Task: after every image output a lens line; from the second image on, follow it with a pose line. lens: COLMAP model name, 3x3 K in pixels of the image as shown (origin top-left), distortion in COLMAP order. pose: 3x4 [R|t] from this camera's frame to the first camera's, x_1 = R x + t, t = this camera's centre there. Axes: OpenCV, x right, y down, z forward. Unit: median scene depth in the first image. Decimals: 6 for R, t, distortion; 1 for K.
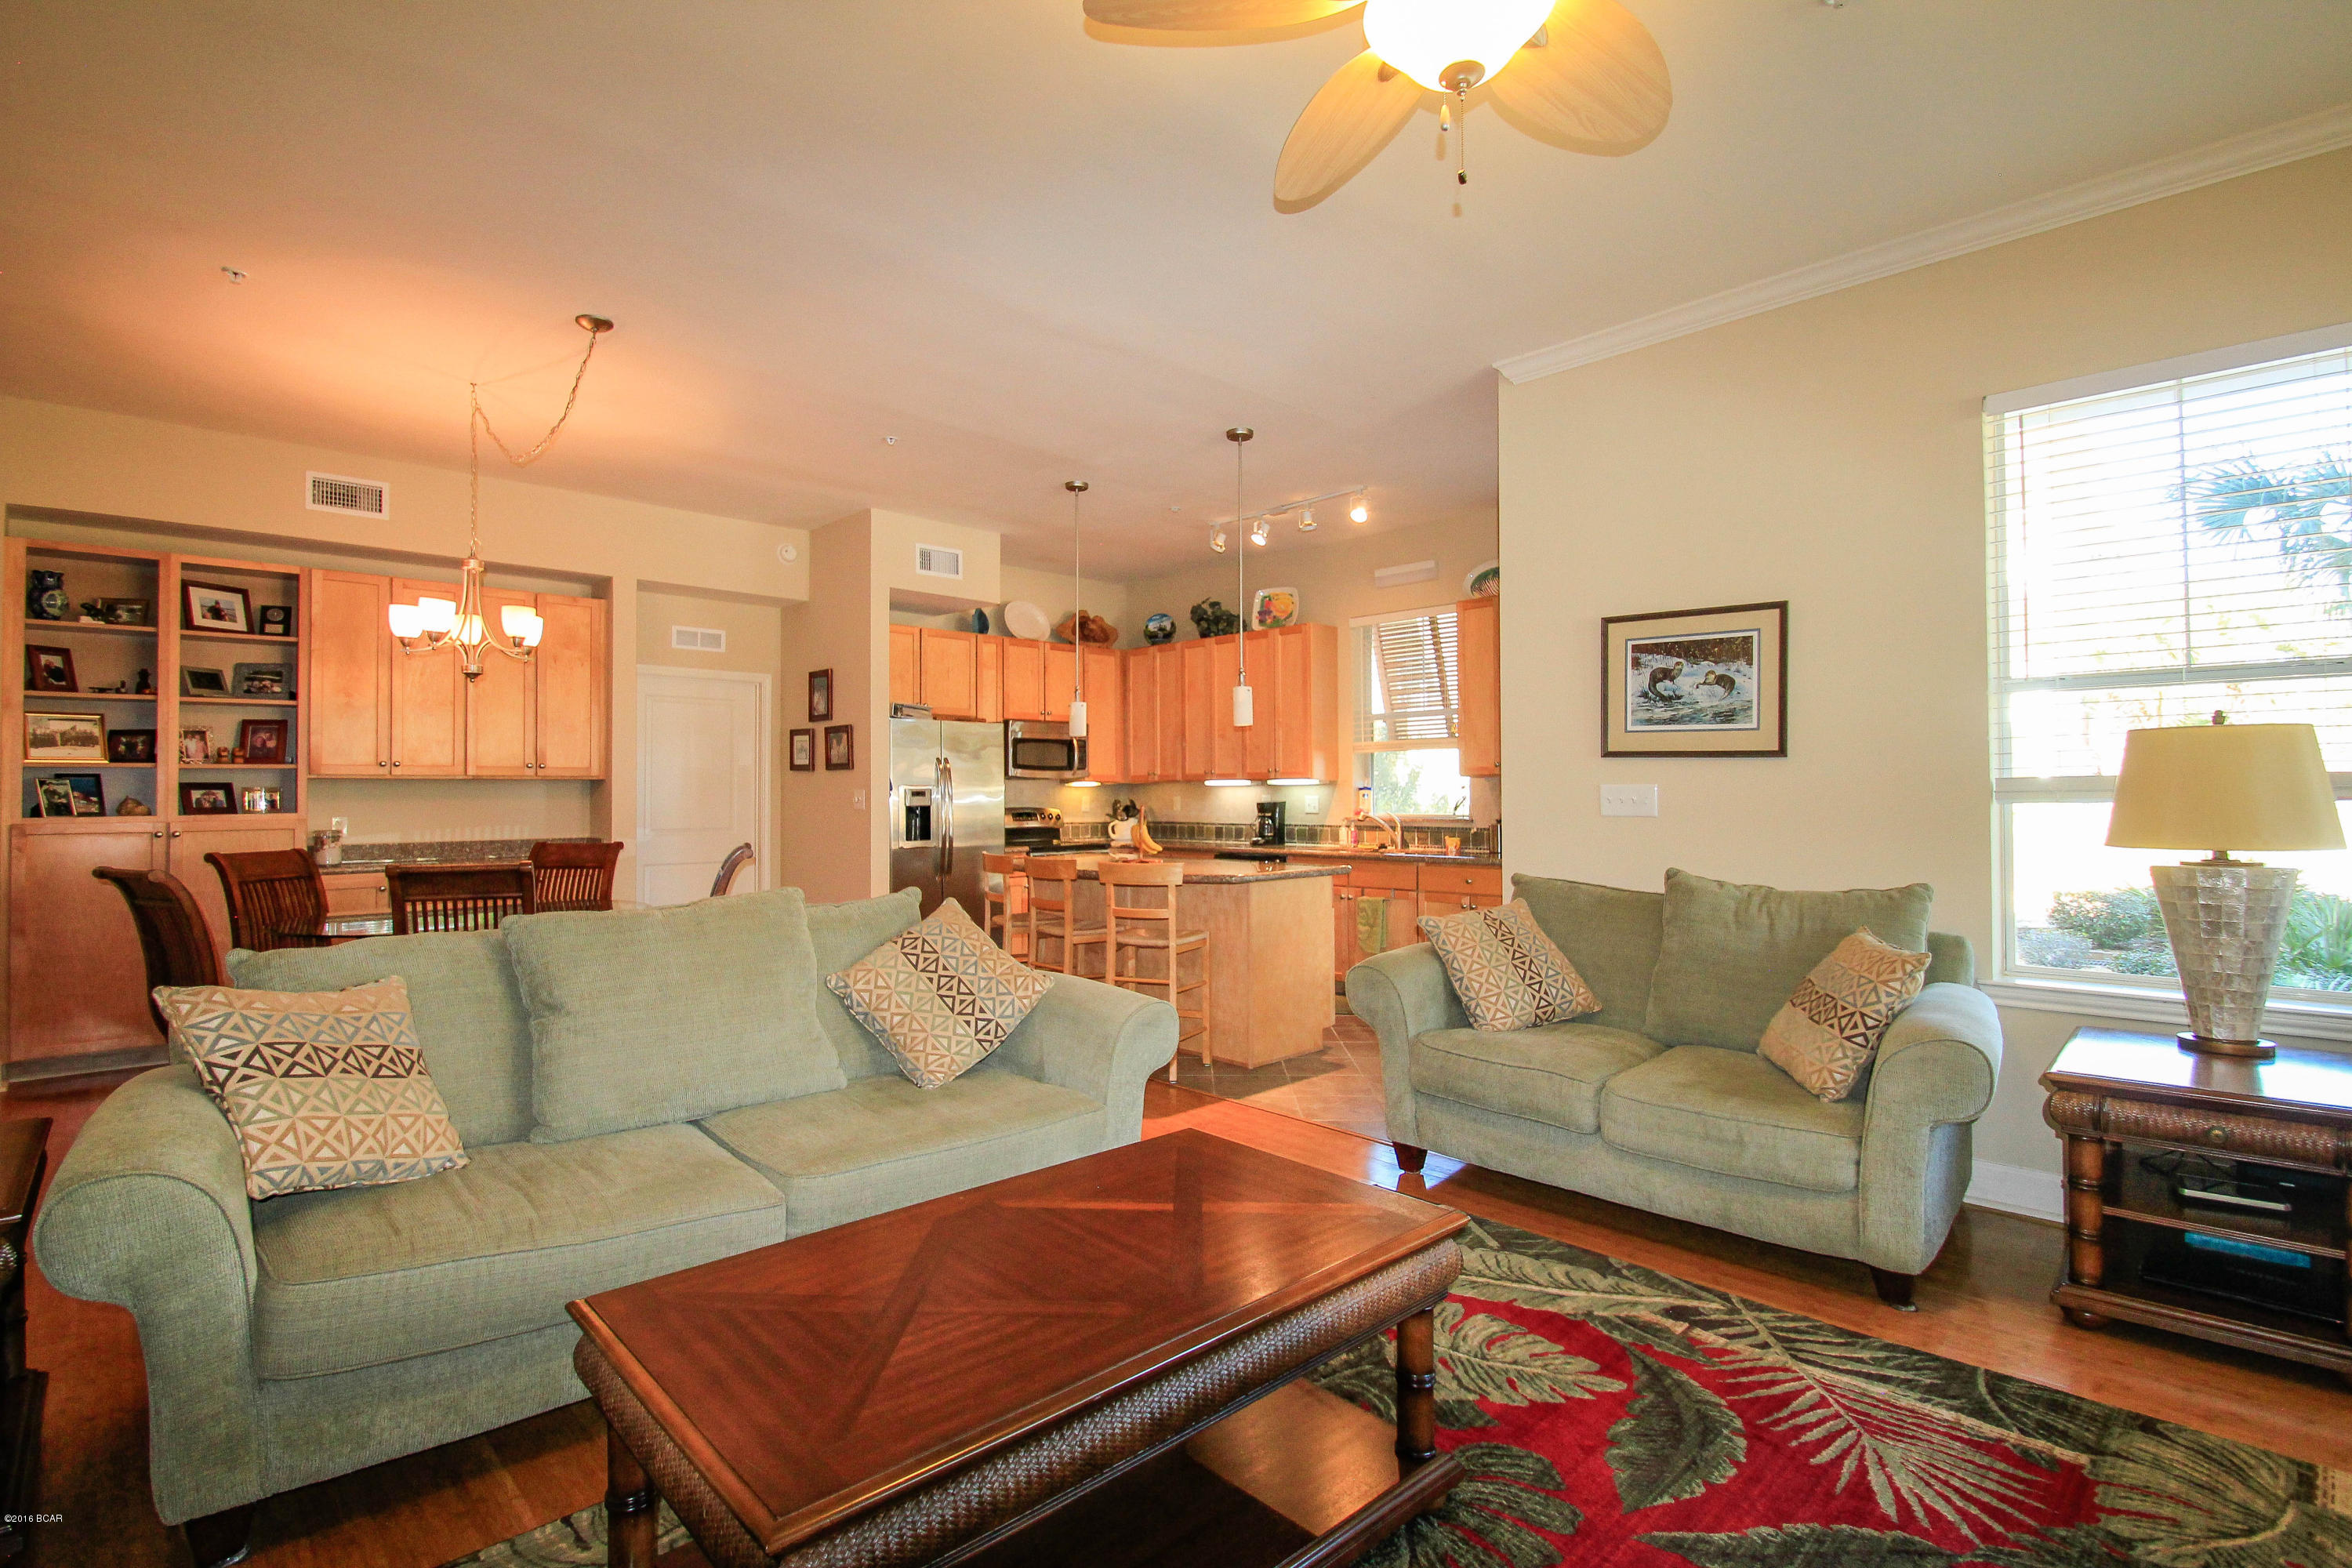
lens RADIAL K [[1124.6, 0, 1160.0], [0, 1124.6, 772.1], [0, 0, 1]] dist [0.015295, -0.019888]
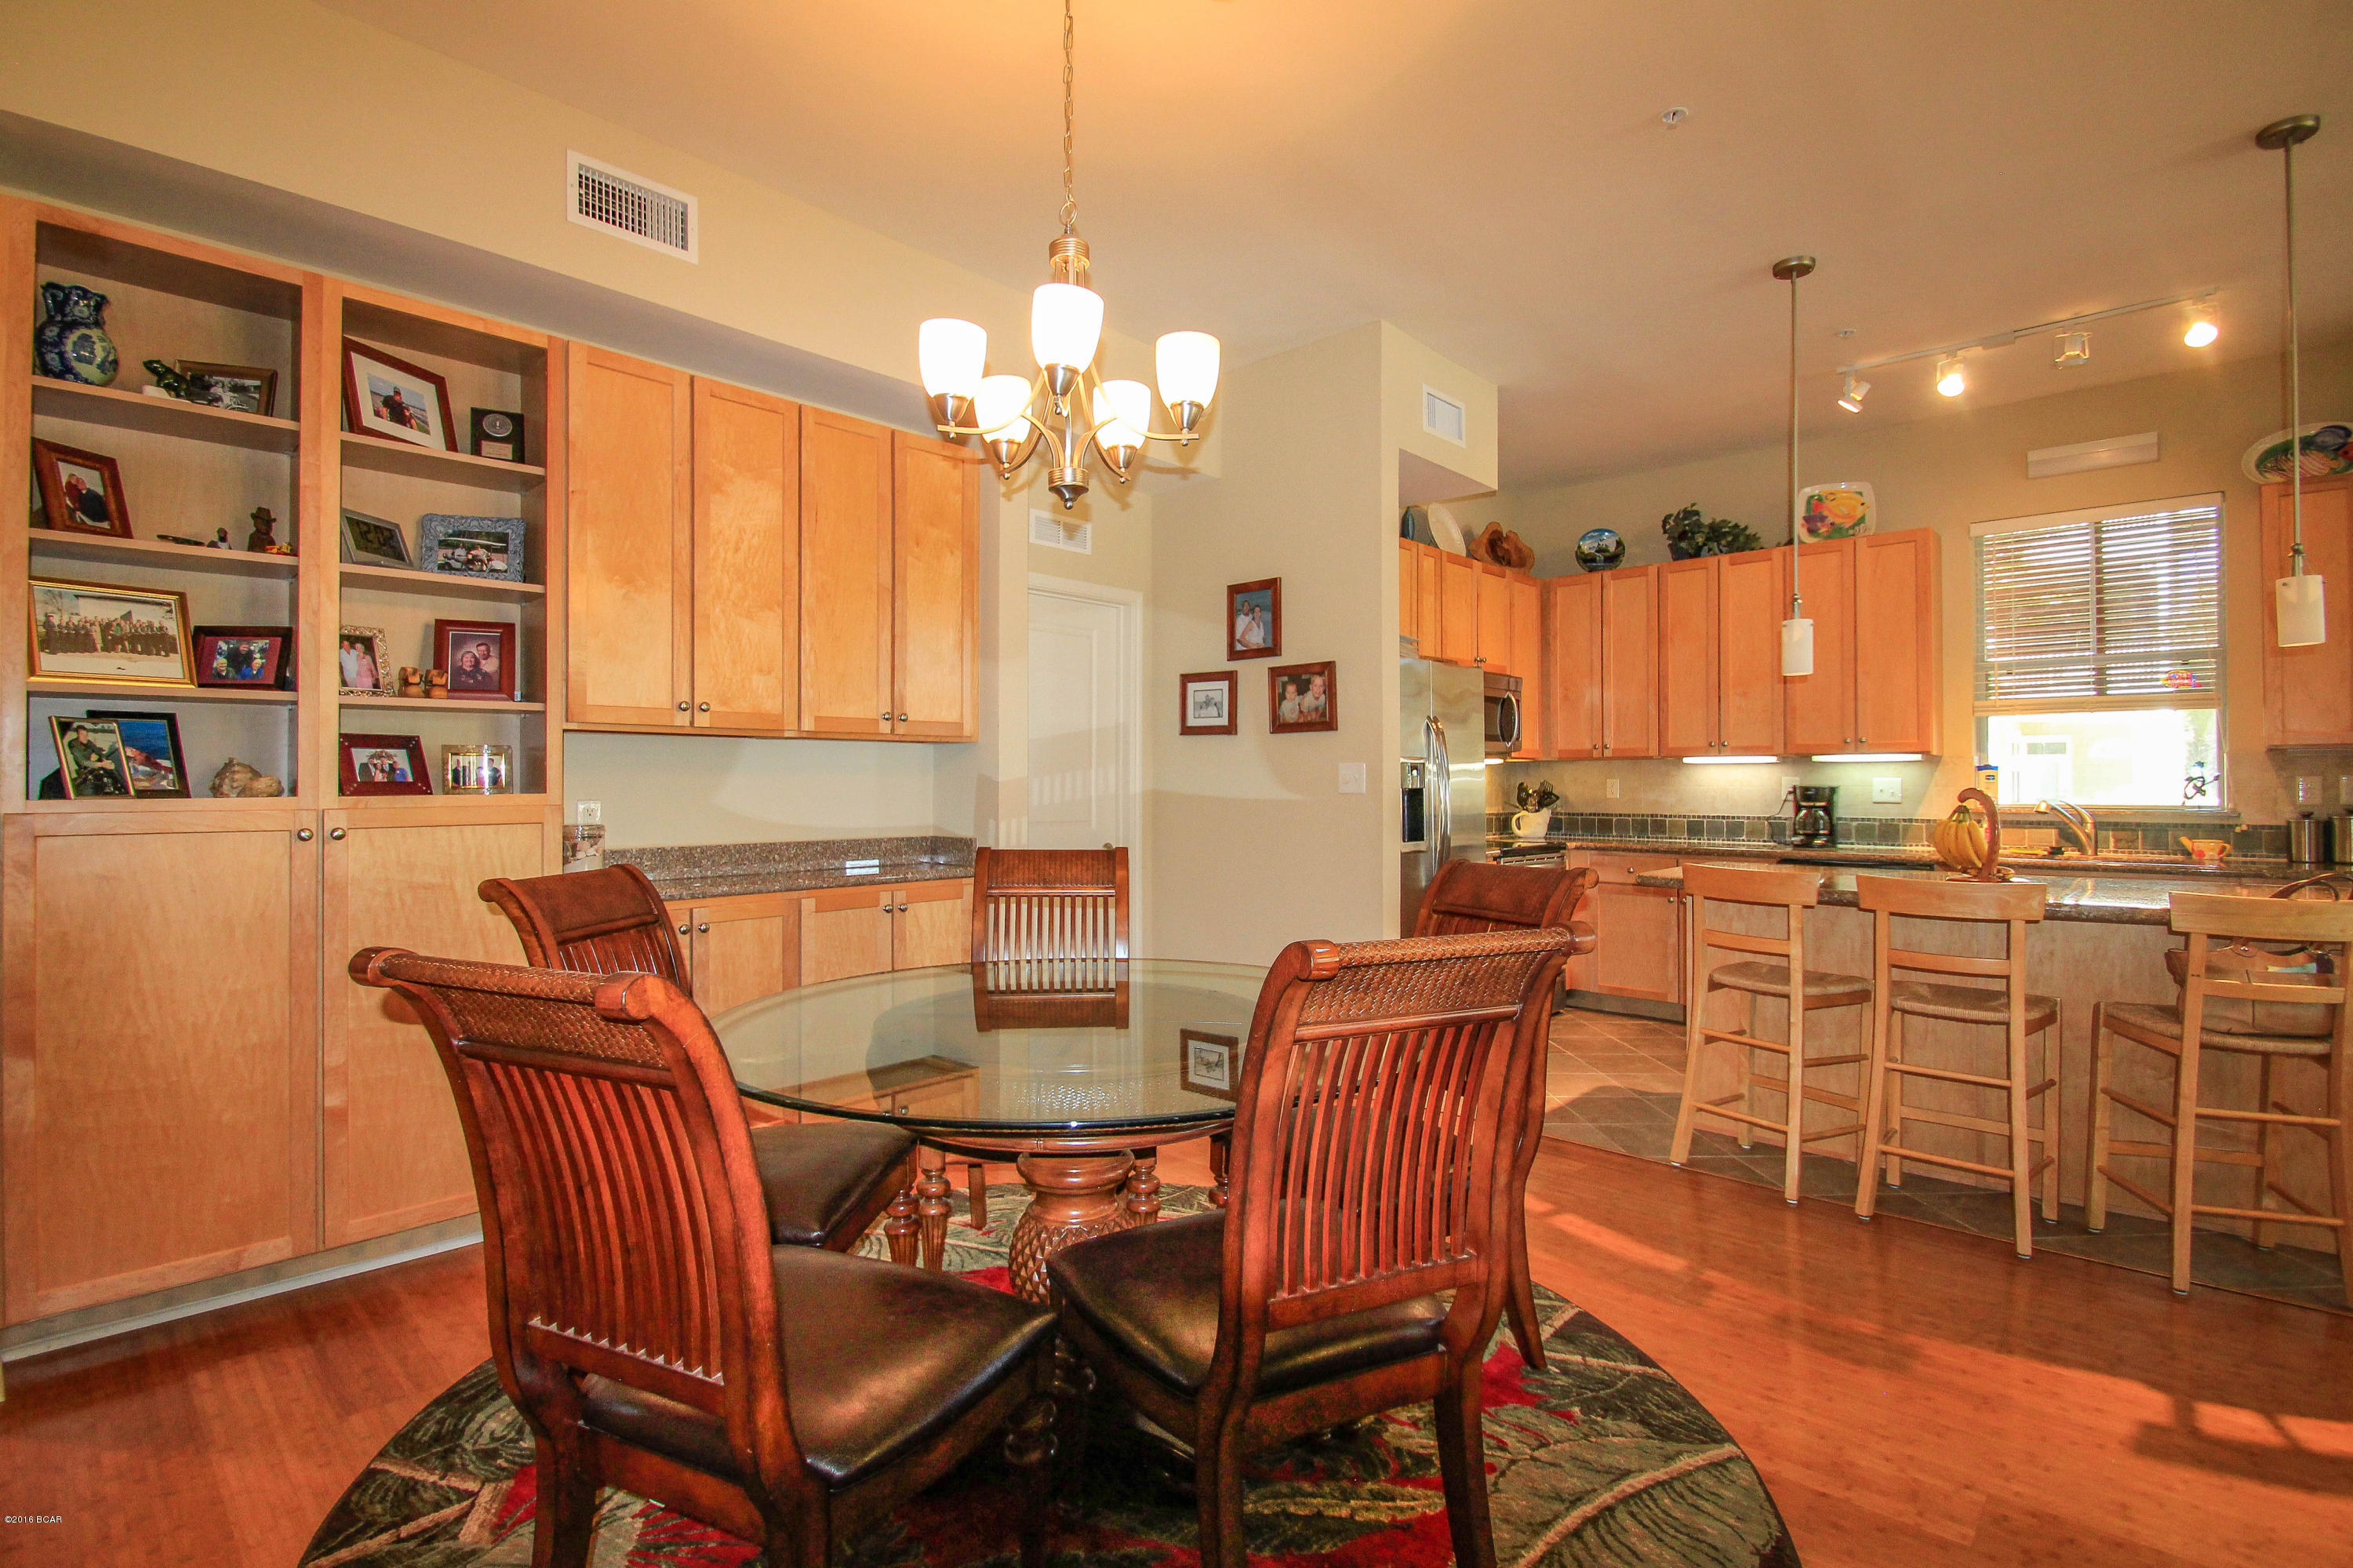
lens RADIAL K [[1095.6, 0, 1150.7], [0, 1095.6, 776.6], [0, 0, 1]] dist [0.002859, -0.014011]
pose [[0.999086, 0.005098, 0.042444, -0.407117], [-0.005649, 0.999901, 0.012870, 0.016270], [-0.042374, -0.013098, 0.999016, 0.380418]]
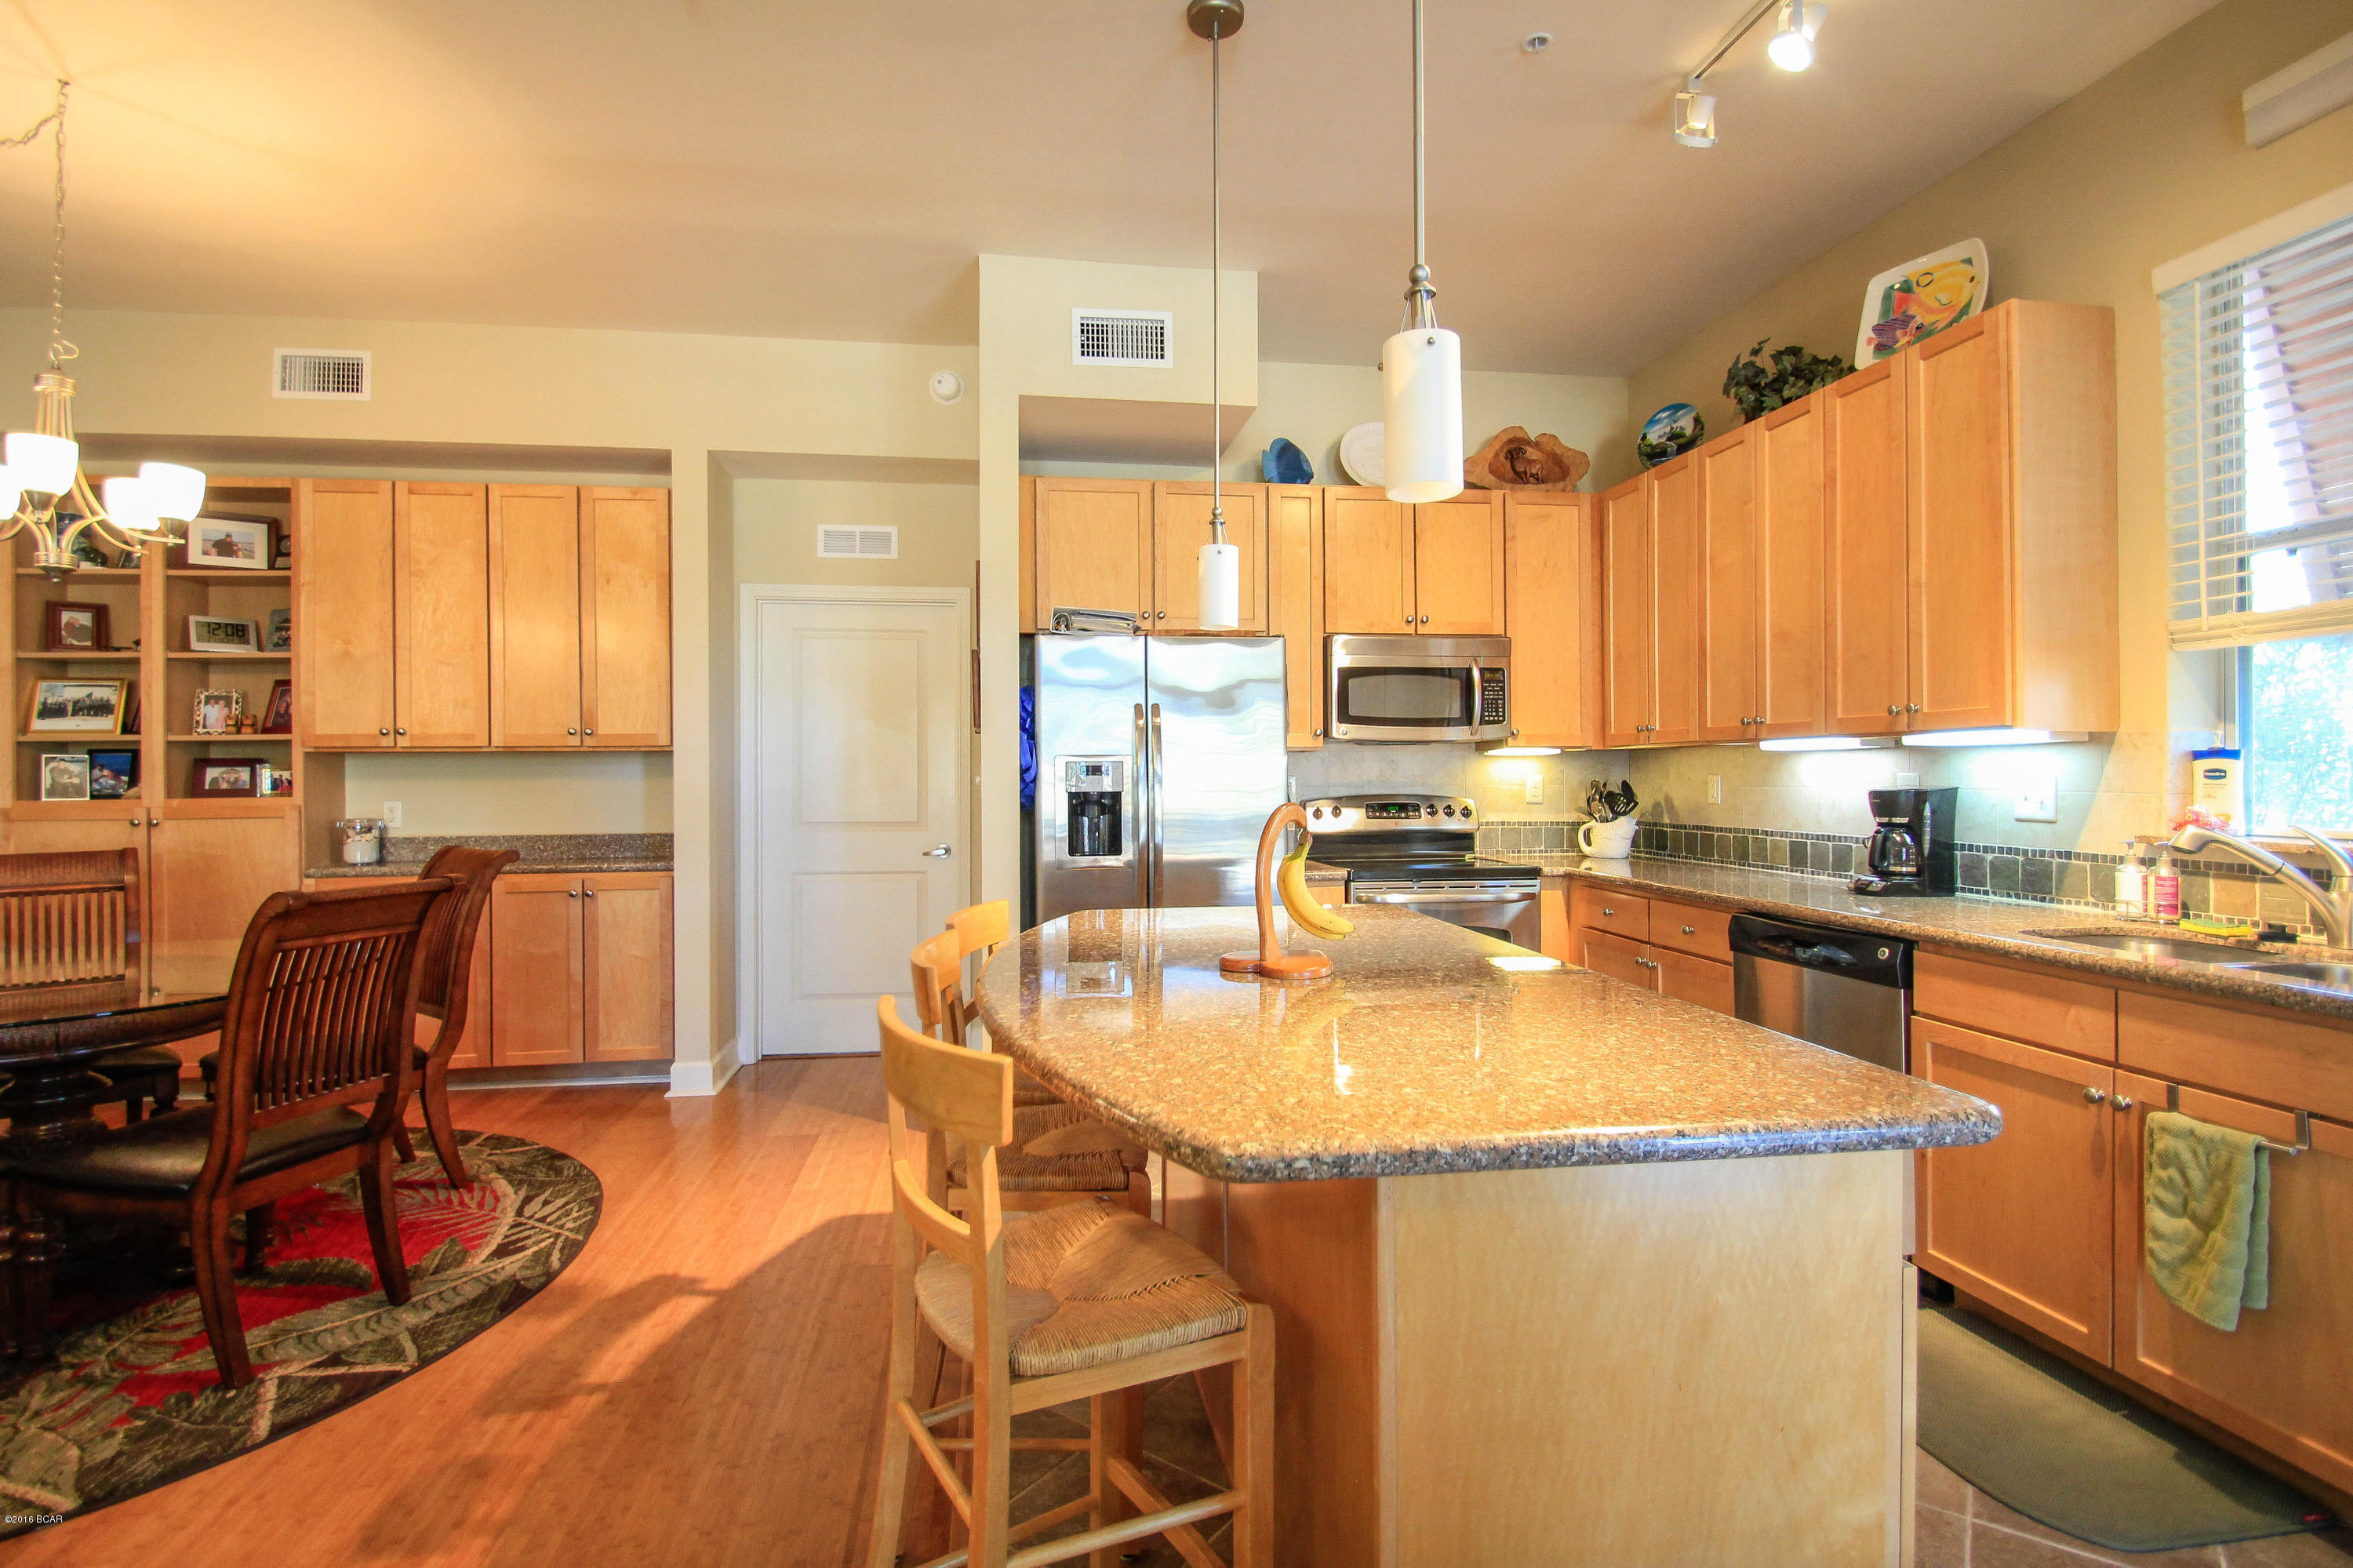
lens RADIAL K [[1109.0, 0, 1158.9], [0, 1109.0, 770.8], [0, 0, 1]] dist [0.015583, -0.019477]
pose [[0.809002, -0.001411, -0.587804, 0.133076], [0.013259, 0.999786, 0.015848, 0.011445], [0.587656, -0.020615, 0.808848, 0.597003]]
